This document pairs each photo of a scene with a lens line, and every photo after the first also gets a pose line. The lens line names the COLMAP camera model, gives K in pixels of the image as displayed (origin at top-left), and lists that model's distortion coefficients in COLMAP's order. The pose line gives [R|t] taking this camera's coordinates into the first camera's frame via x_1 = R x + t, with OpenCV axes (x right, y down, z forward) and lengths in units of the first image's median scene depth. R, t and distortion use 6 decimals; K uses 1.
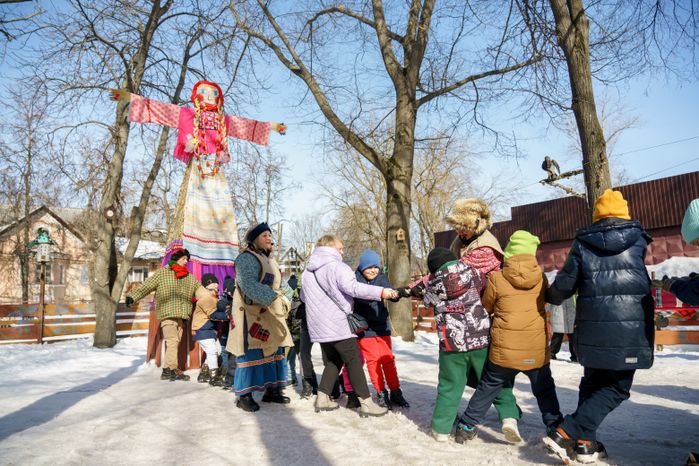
lens RADIAL K [[478.1, 0, 349.4], [0, 478.1, 233.2], [0, 0, 1]] dist [-0.002372, -0.008806]
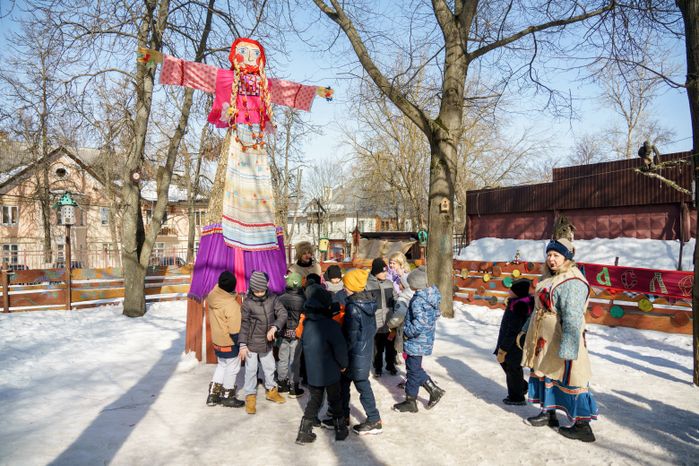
lens RADIAL K [[478.1, 0, 352.7], [0, 478.1, 237.0], [0, 0, 1]] dist [-0.002372, -0.008806]
pose [[0.999328, 0.028375, -0.023219, -0.046371], [-0.025206, 0.991590, 0.126939, -0.045251], [0.026626, -0.126268, 0.991639, 0.061370]]
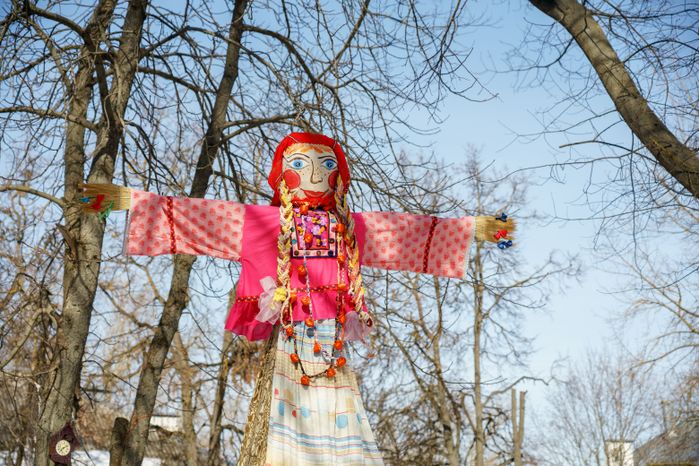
lens RADIAL K [[1539.2, 0, 348.1], [0, 1539.2, 234.2], [0, 0, 1]] dist [0.045825, 0.000000]
pose [[0.967214, -0.058608, -0.247106, 0.024131], [0.031450, 0.993159, -0.112452, -0.056817], [0.252006, 0.100993, 0.962441, -0.116291]]
